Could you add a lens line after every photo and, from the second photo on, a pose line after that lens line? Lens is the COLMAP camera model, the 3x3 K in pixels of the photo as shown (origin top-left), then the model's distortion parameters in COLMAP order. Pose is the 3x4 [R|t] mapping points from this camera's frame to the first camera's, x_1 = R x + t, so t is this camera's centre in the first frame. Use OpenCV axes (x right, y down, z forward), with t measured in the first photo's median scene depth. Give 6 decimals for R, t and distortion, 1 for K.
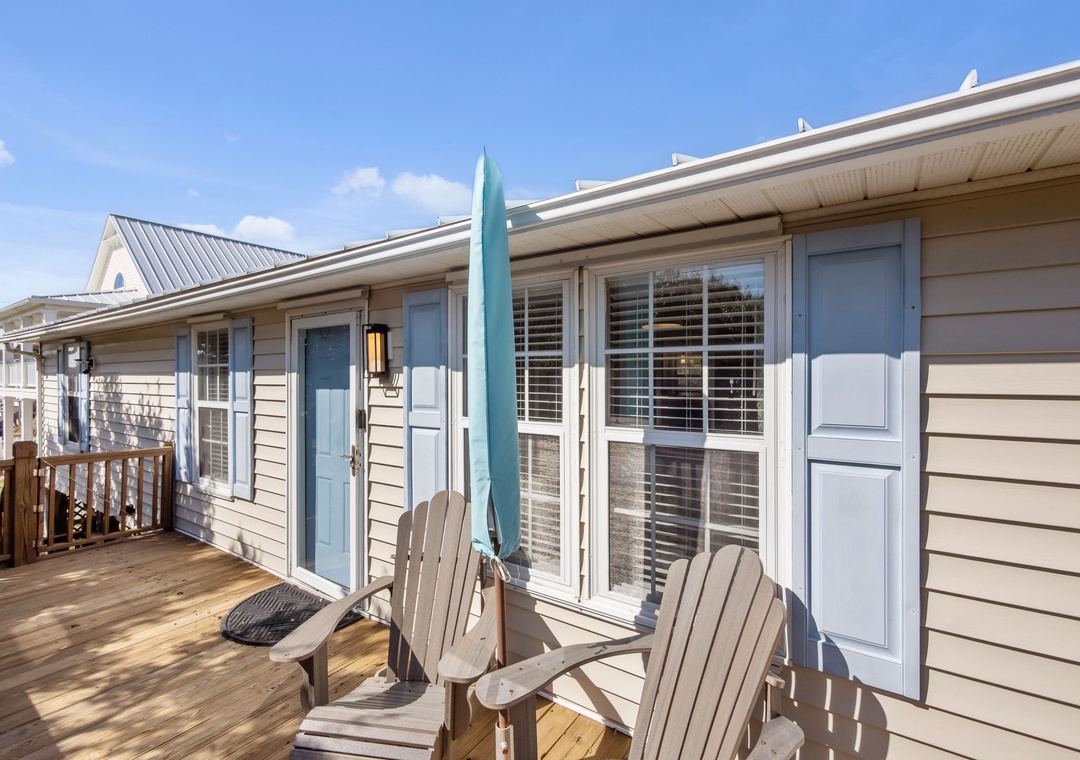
lens RADIAL K [[480.4, 0, 540.0], [0, 480.4, 380.0], [0, 0, 1]] dist [-0.002389, -0.000204]
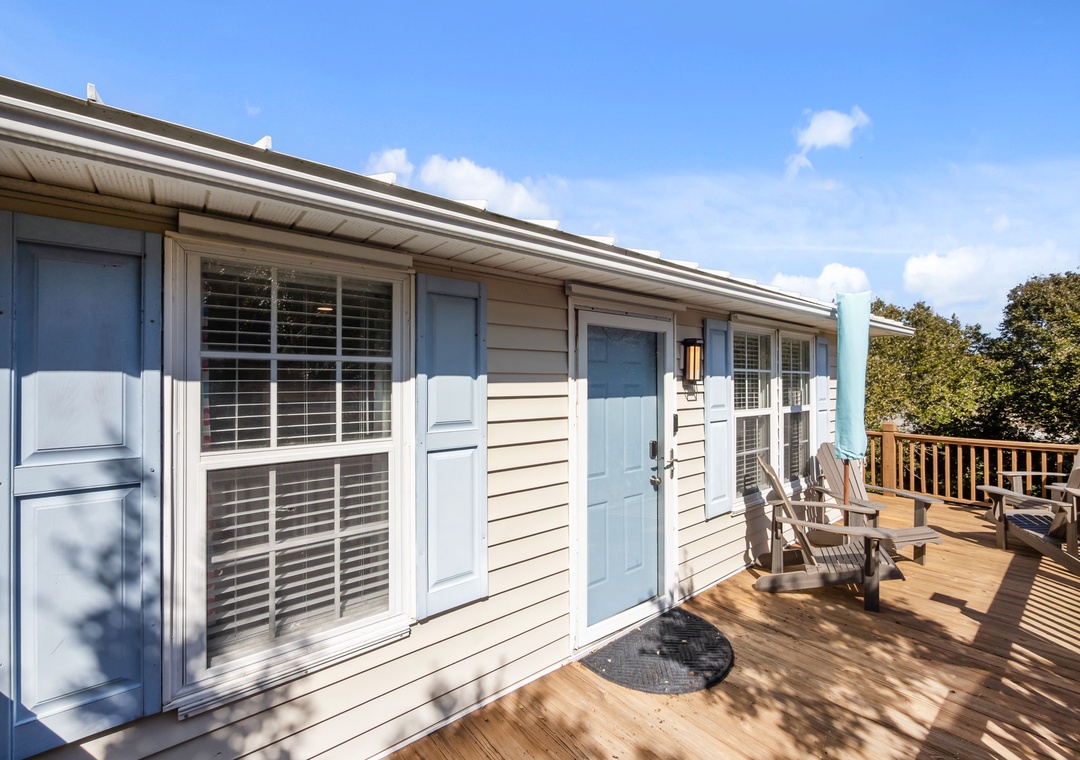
lens RADIAL K [[460.7, 0, 540.0], [0, 460.7, 380.0], [0, 0, 1]] dist [-0.016255, 0.000003]
pose [[0.289738, 0.008646, 0.957067, -1.233588], [0.015209, 0.999791, -0.013636, -0.004833], [-0.956985, 0.018507, 0.289546, 0.844809]]
